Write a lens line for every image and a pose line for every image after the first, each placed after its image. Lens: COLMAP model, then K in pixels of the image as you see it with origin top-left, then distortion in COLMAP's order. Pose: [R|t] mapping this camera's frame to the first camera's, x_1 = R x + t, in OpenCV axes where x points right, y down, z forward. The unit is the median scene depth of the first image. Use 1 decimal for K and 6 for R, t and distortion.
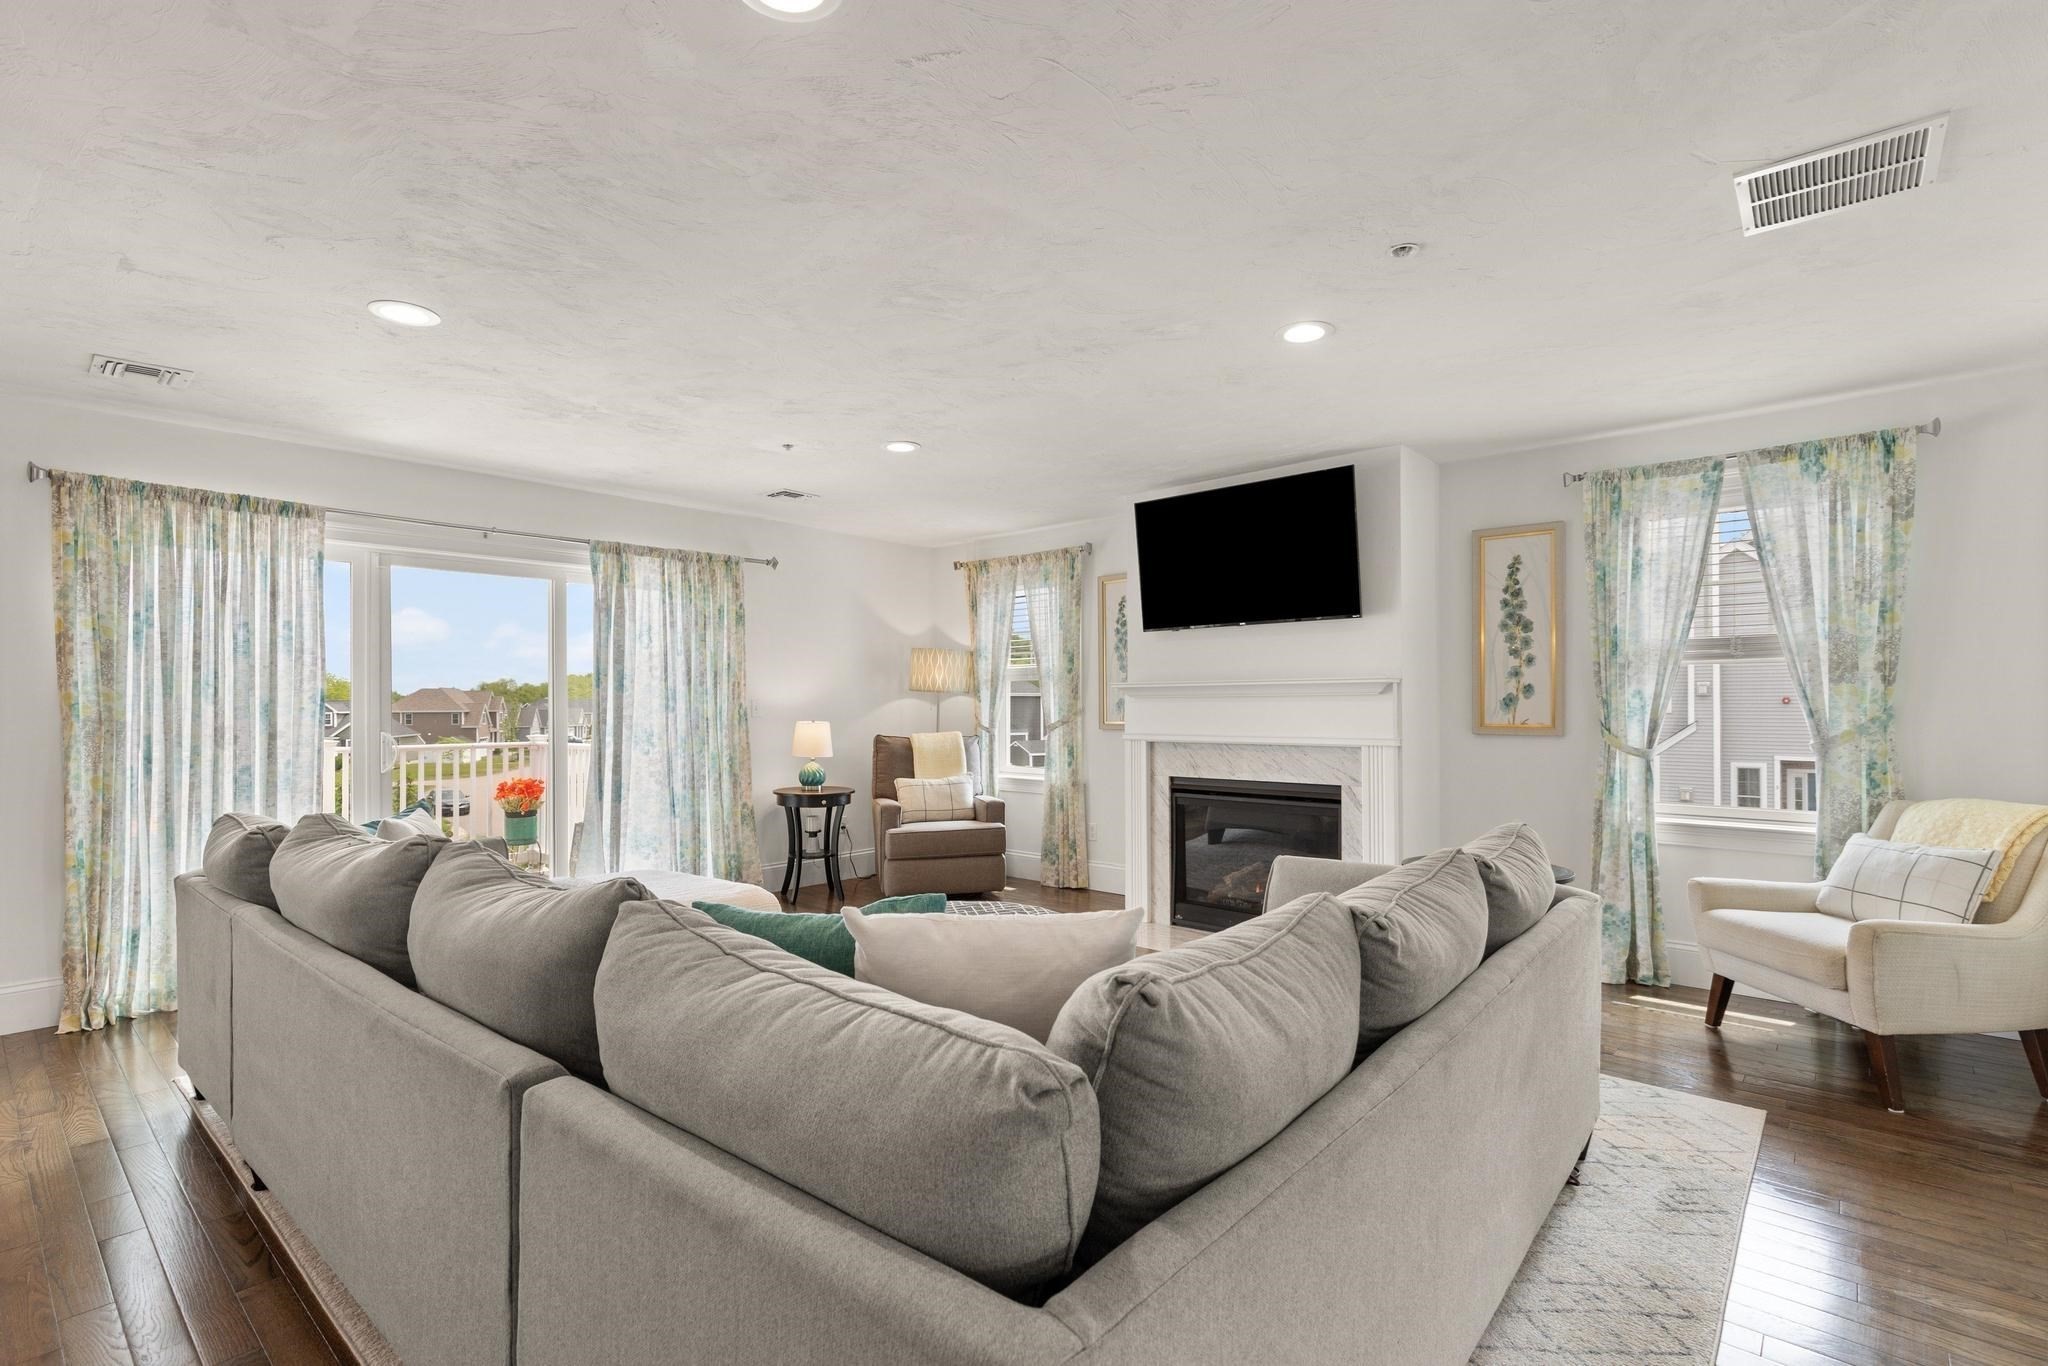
lens RADIAL K [[935.7, 0, 1031.6], [0, 935.7, 692.4], [0, 0, 1]] dist [0.006655, -0.000385]
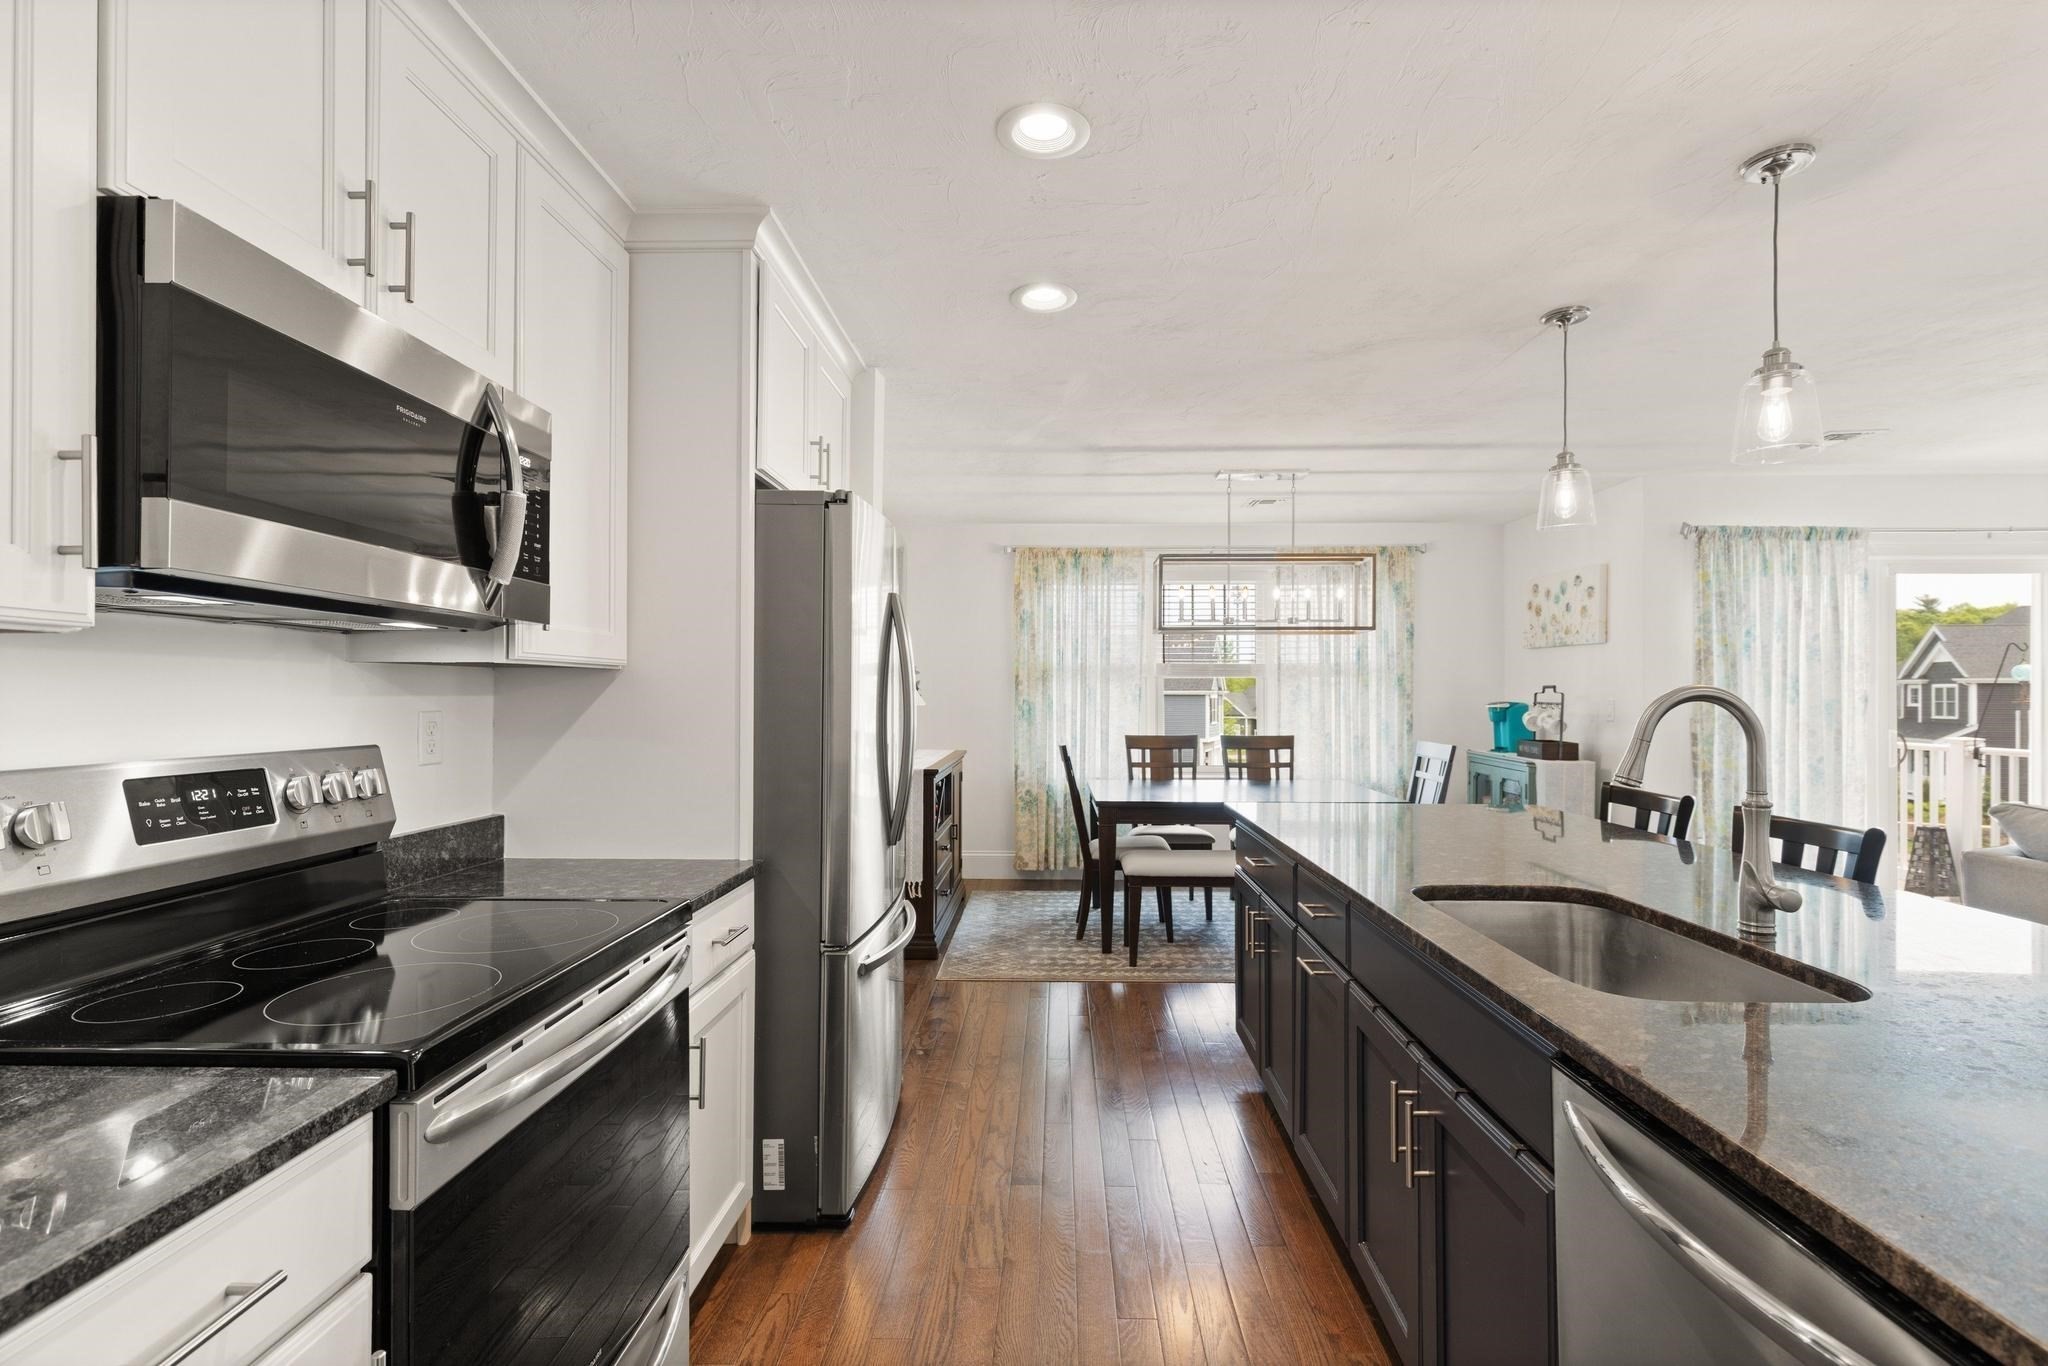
lens RADIAL K [[943.0, 0, 1039.5], [0, 943.0, 685.9], [0, 0, 1]] dist [0.001359, -0.000429]
pose [[0.639432, 0.002552, -0.768843, -0.529967], [0.003090, 0.999978, 0.005889, -0.019595], [0.768841, -0.006141, 0.639410, -0.483902]]
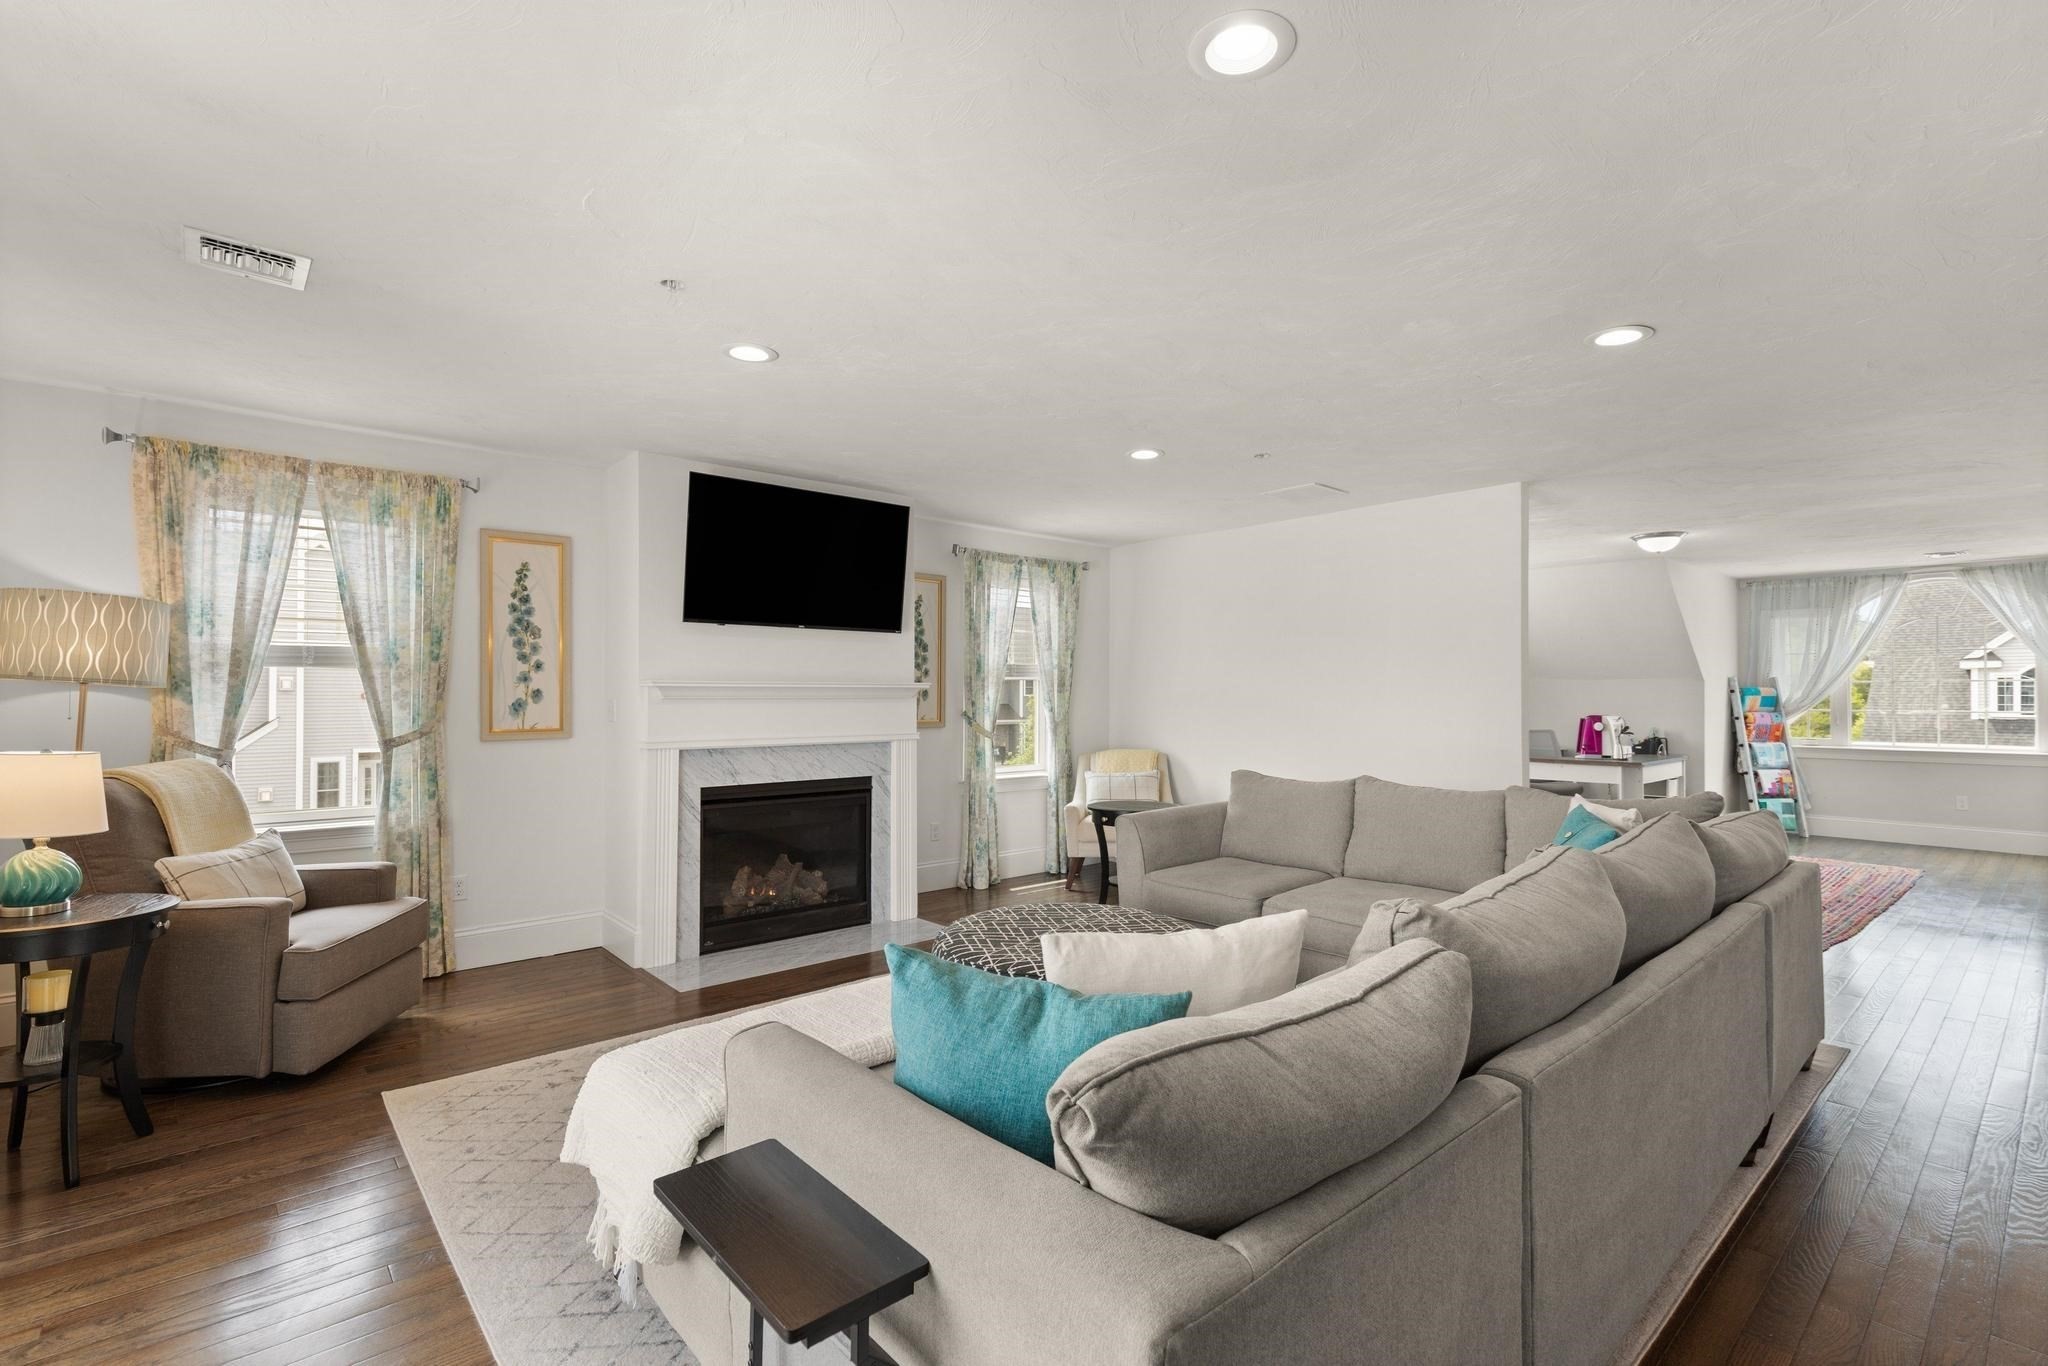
lens RADIAL K [[935.7, 0, 1031.6], [0, 935.7, 692.4], [0, 0, 1]] dist [0.006655, -0.000385]
pose [[0.131091, 0.008236, 0.991336, -0.861356], [-0.014319, 0.999877, -0.006414, 0.001010], [-0.991267, -0.013354, 0.131193, 0.715374]]
